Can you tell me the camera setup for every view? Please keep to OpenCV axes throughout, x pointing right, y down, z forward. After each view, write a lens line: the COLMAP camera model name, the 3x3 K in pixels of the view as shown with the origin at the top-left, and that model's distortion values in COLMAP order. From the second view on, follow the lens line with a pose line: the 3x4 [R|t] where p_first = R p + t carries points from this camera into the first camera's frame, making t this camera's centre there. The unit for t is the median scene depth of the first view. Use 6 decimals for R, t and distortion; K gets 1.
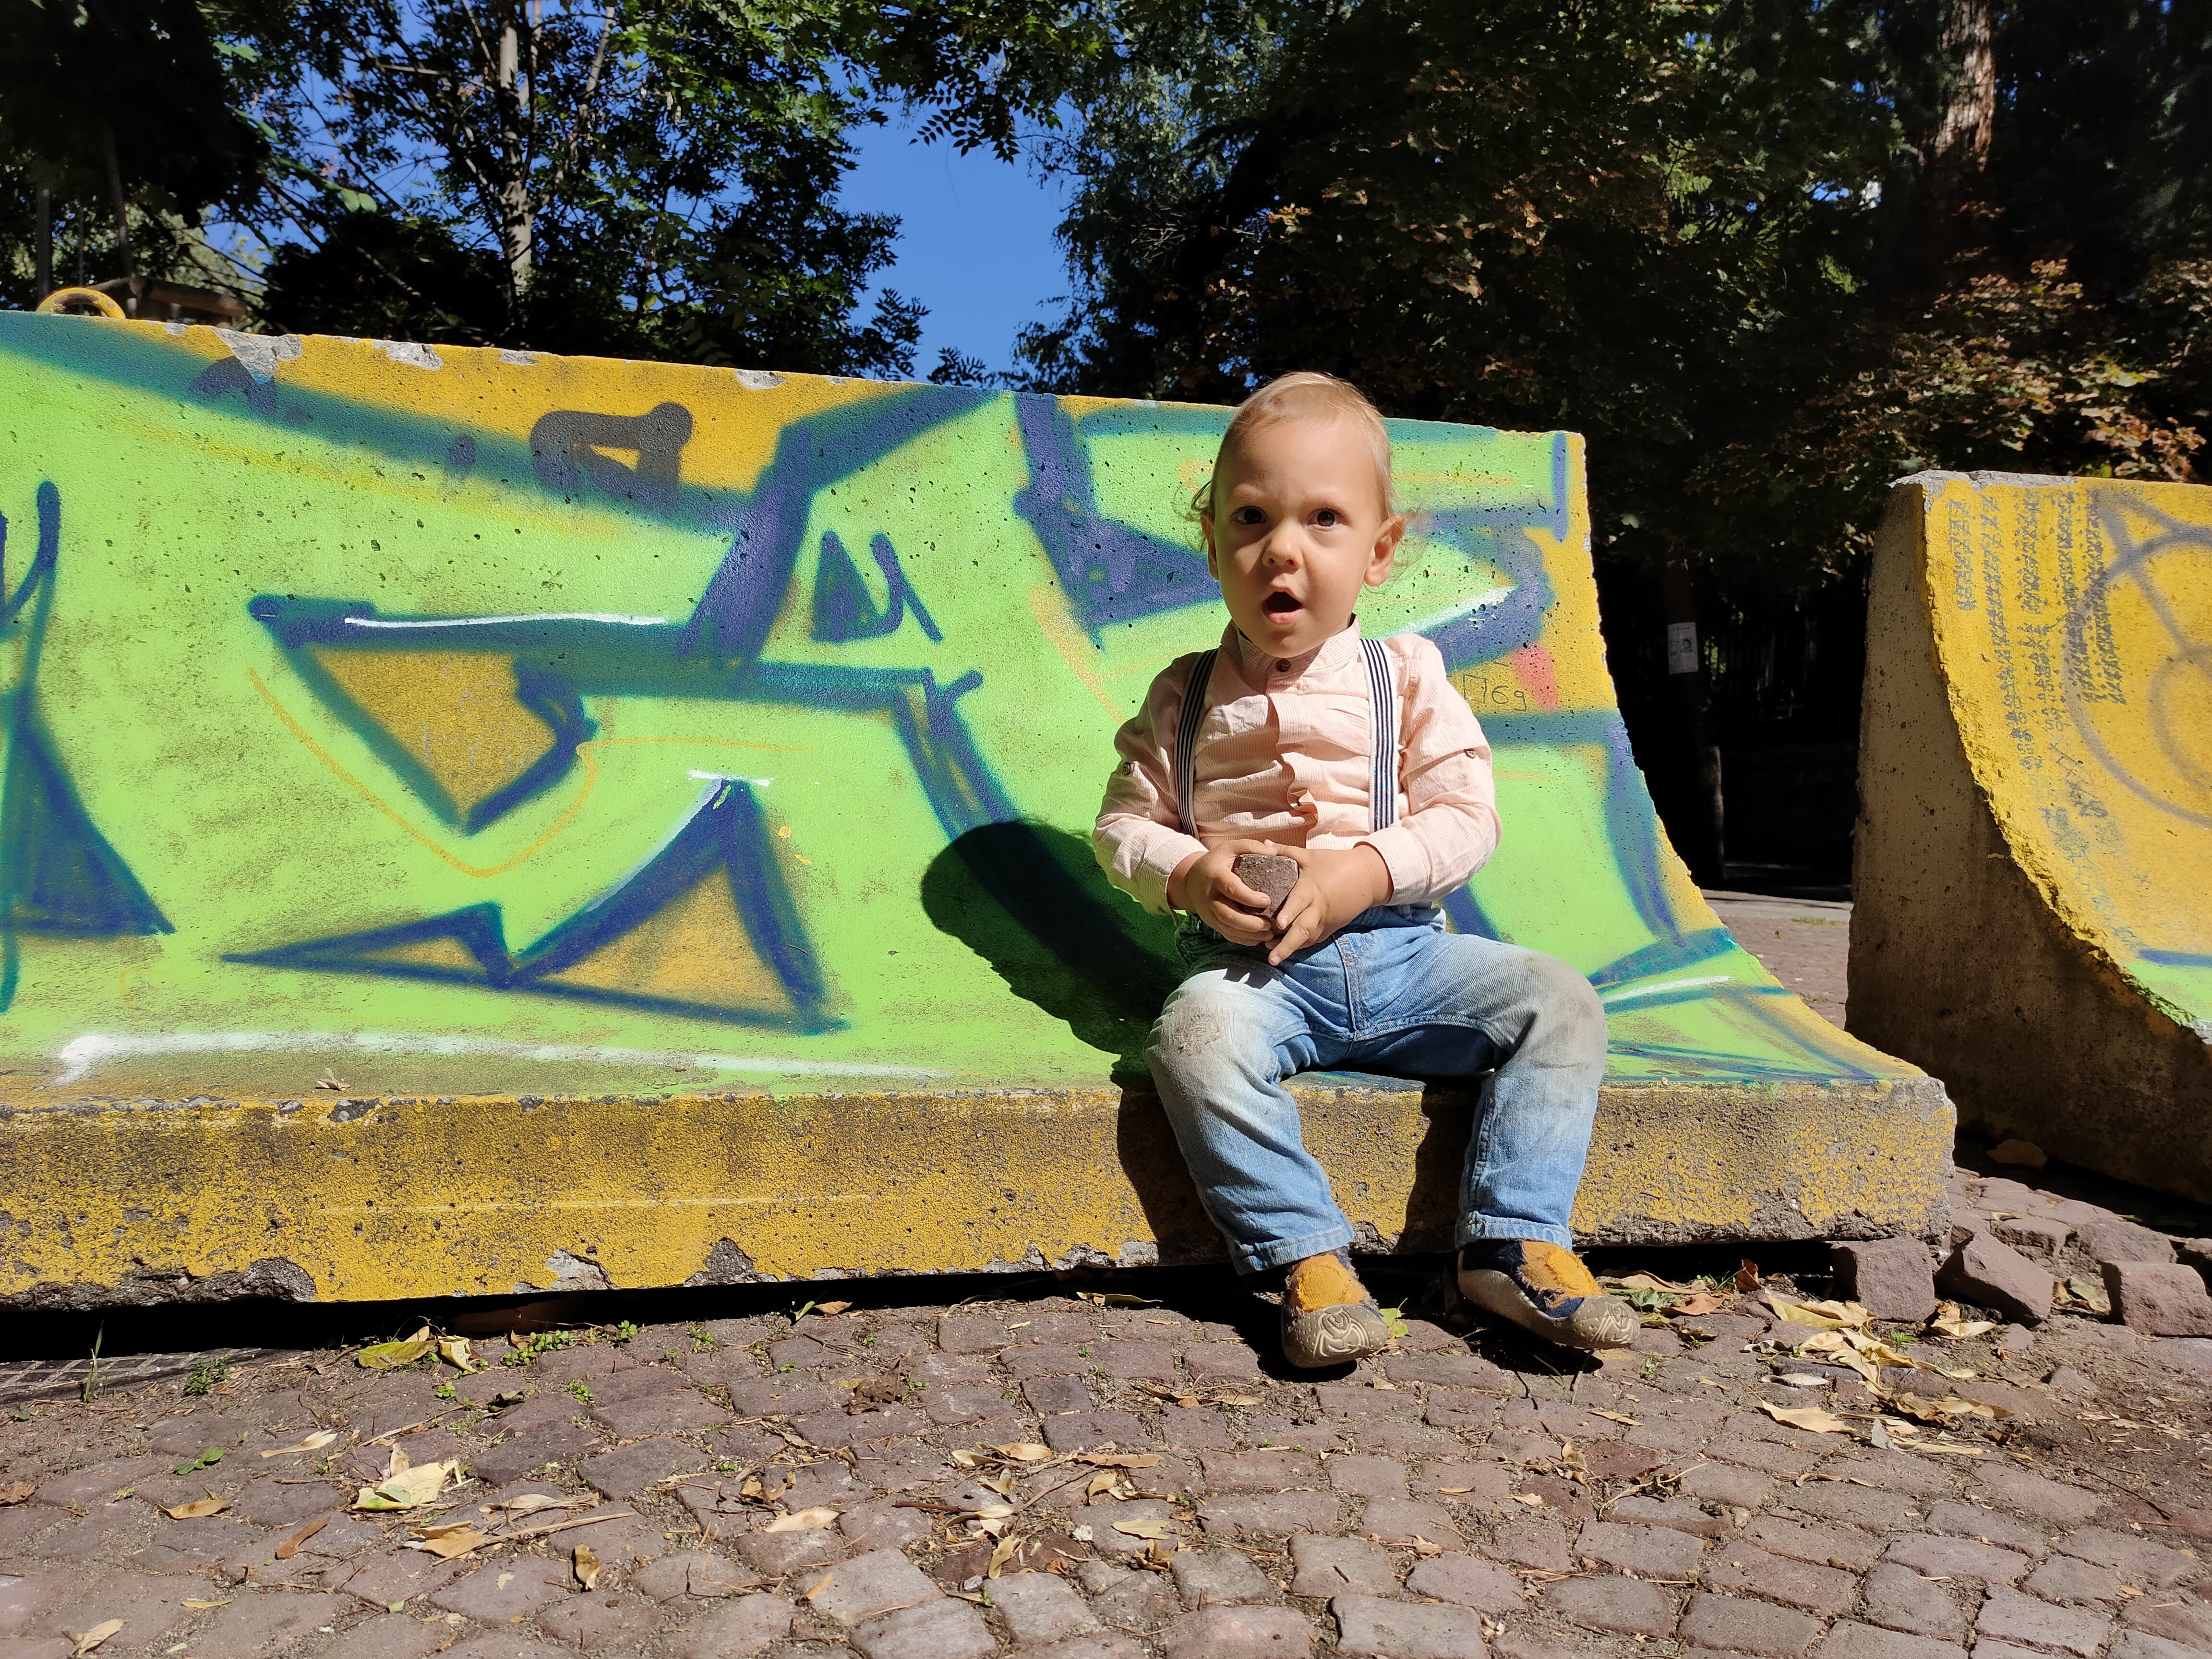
lens RADIAL K [[1600.3, 0, 1221.4], [0, 1600.3, 691.0], [0, 0, 1]] dist [0.052022, -0.031143]
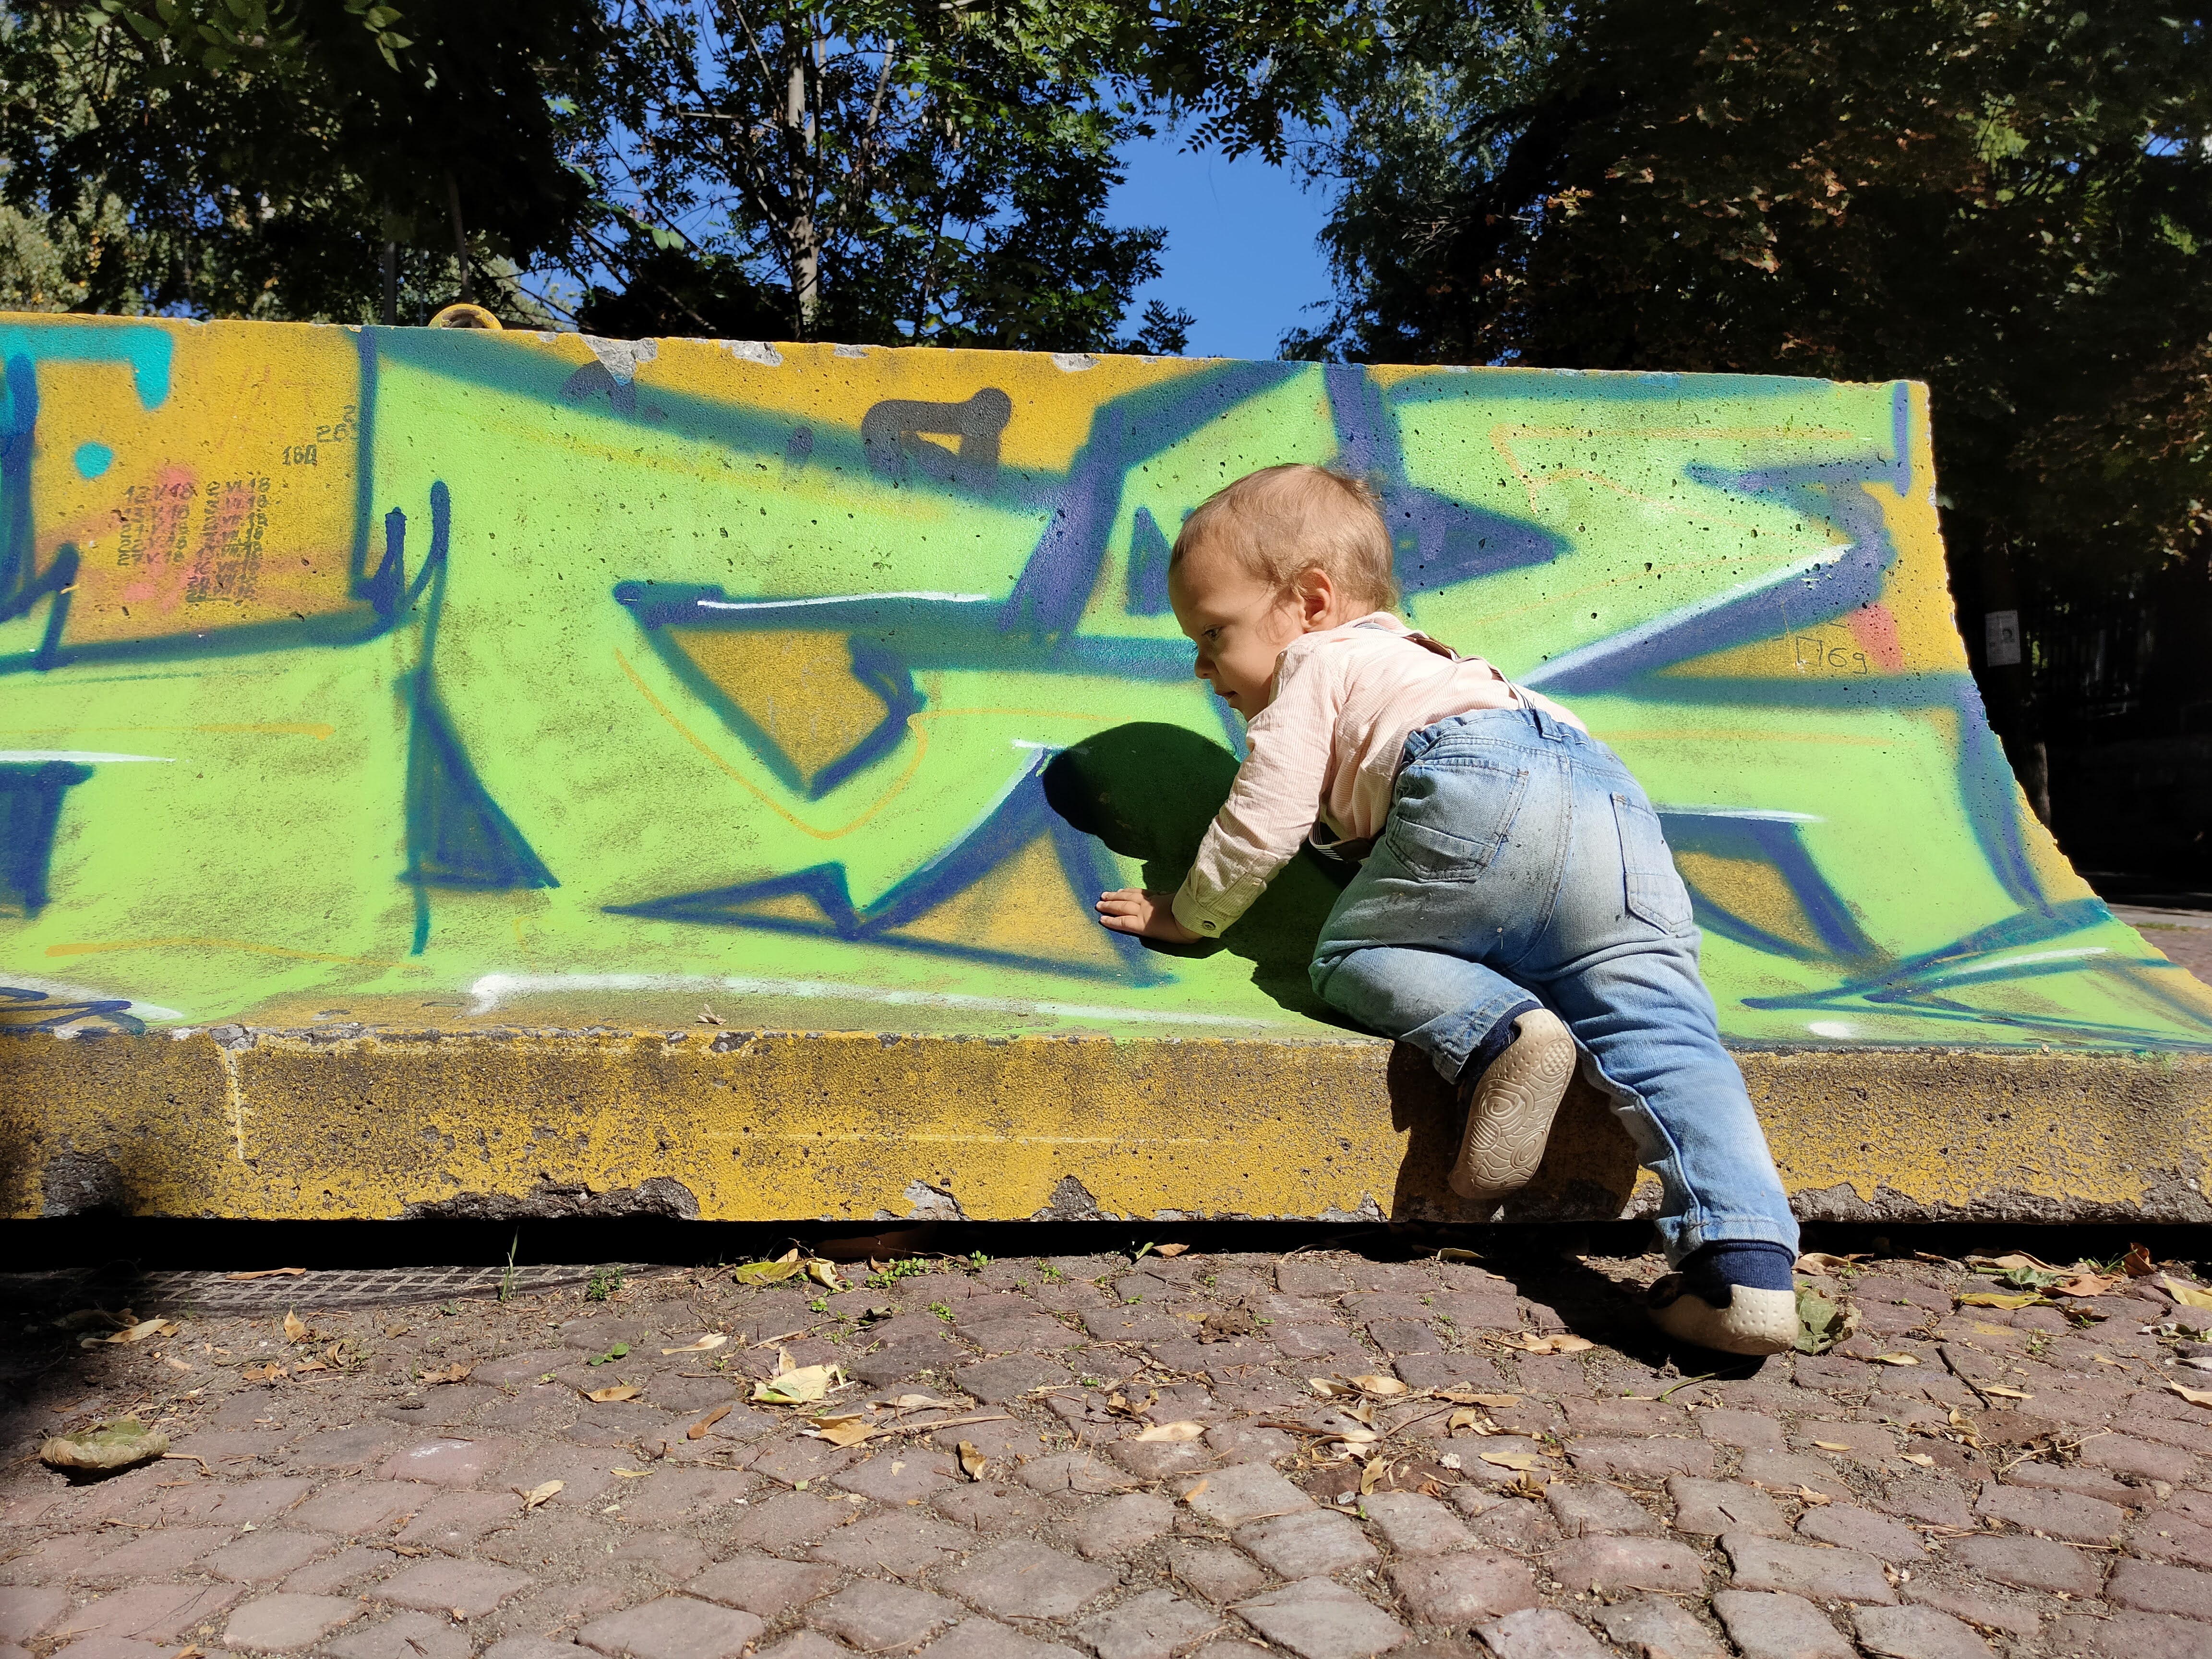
lens RADIAL K [[1651.0, 0, 1044.0], [0, 1651.0, 852.2], [0, 0, 1]] dist [0.059870, -0.050113]
pose [[0.990676, -0.003914, -0.136181, -0.170075], [0.002422, 0.999935, -0.011119, 0.136754], [0.136216, 0.010686, 0.990622, -0.051718]]
